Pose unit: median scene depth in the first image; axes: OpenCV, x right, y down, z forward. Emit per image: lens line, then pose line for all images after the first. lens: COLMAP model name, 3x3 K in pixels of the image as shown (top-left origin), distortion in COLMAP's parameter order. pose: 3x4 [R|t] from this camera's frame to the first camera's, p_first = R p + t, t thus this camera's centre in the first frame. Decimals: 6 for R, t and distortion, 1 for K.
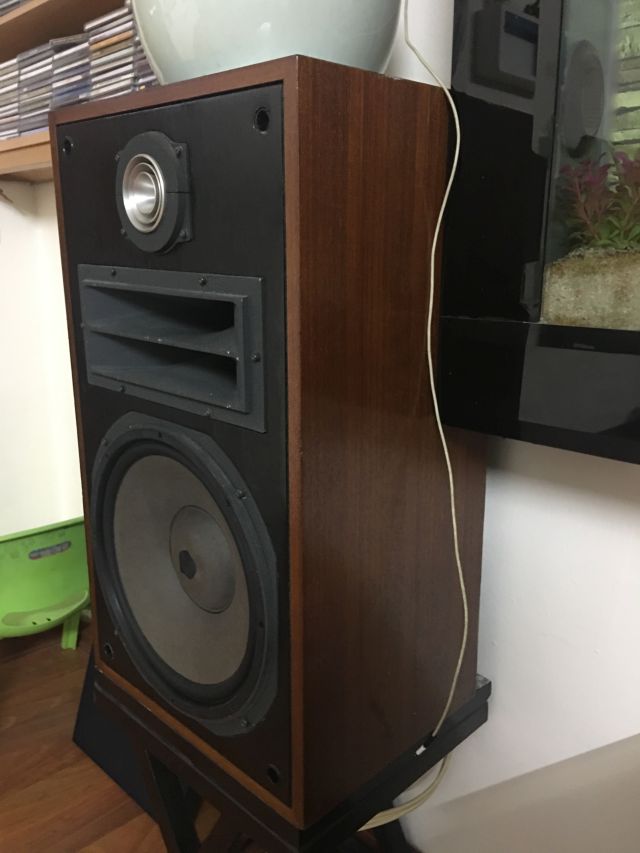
lens RADIAL K [[740.9, 0, 320.0], [0, 740.9, 426.5], [0, 0, 1]] dist [0.004942, -0.003982]
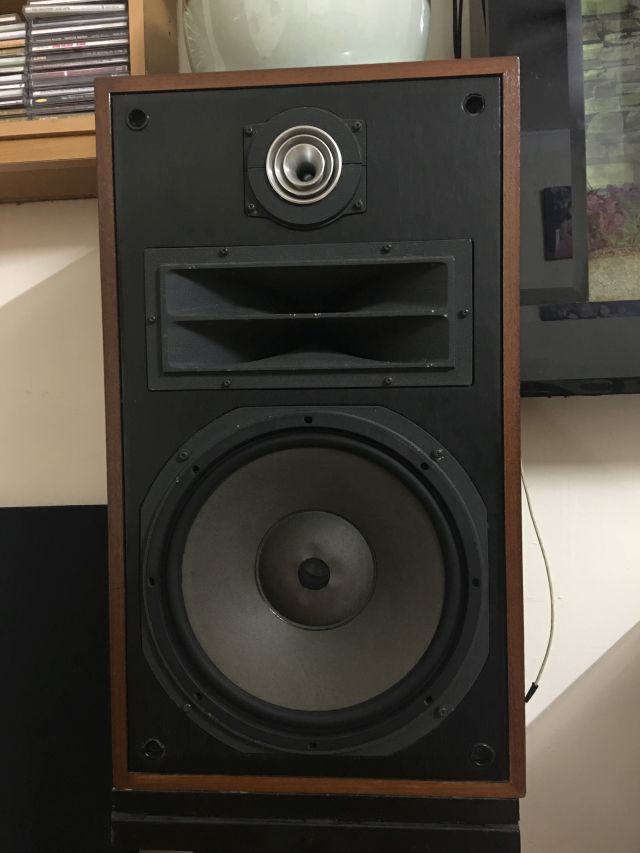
lens RADIAL K [[740.9, 0, 320.0], [0, 740.9, 426.5], [0, 0, 1]] dist [0.004942, -0.003982]
pose [[0.764196, -0.044667, 0.643436, -0.779682], [0.182865, 0.971669, -0.149732, 0.156263], [-0.618519, 0.232087, 0.750713, 0.297749]]
